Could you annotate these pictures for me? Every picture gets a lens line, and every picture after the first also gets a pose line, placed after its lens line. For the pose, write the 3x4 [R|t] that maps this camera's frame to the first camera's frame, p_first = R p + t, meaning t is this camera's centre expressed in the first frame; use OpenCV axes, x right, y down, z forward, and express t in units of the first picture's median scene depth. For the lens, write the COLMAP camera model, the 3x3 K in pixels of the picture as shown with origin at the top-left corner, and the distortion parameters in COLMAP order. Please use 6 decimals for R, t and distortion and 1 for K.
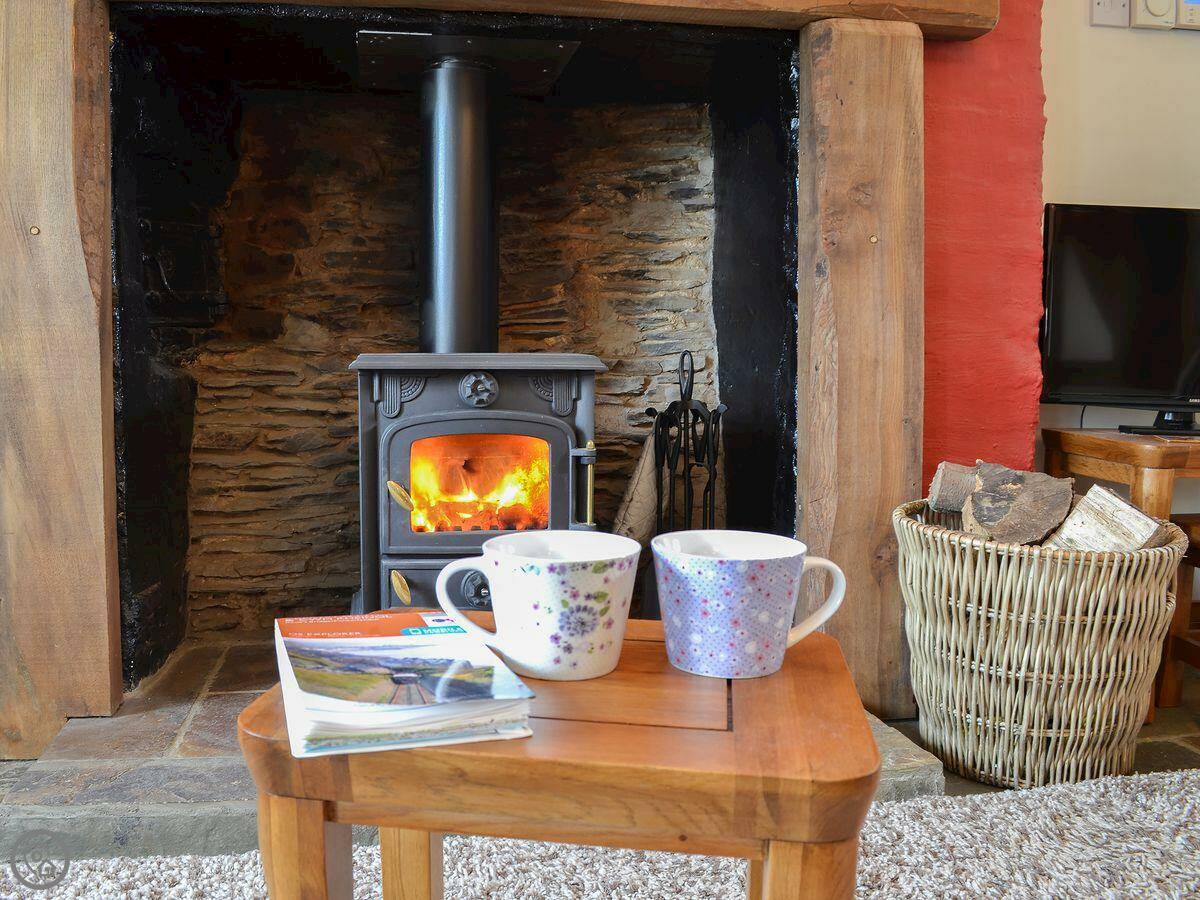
lens RADIAL K [[1020.6, 0, 530.8], [0, 1020.6, 451.1], [0, 0, 1]] dist [-0.079972, 0.013187]
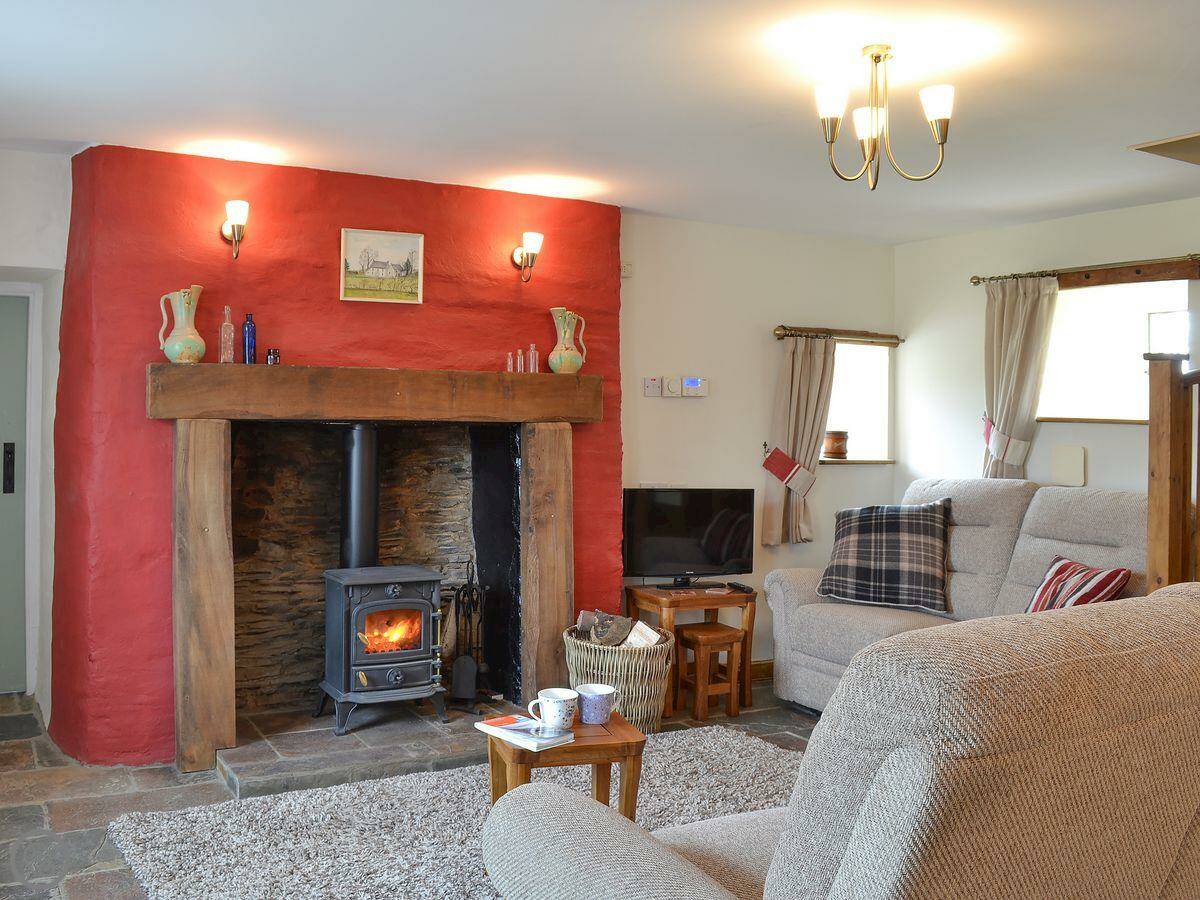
lens RADIAL K [[1020.6, 0, 530.8], [0, 1020.6, 451.1], [0, 0, 1]] dist [-0.079972, 0.013187]
pose [[0.941659, 0.002573, 0.336559, -0.497679], [0.023163, 0.997104, -0.072430, -0.186270], [-0.335771, 0.076000, 0.938873, -1.201372]]
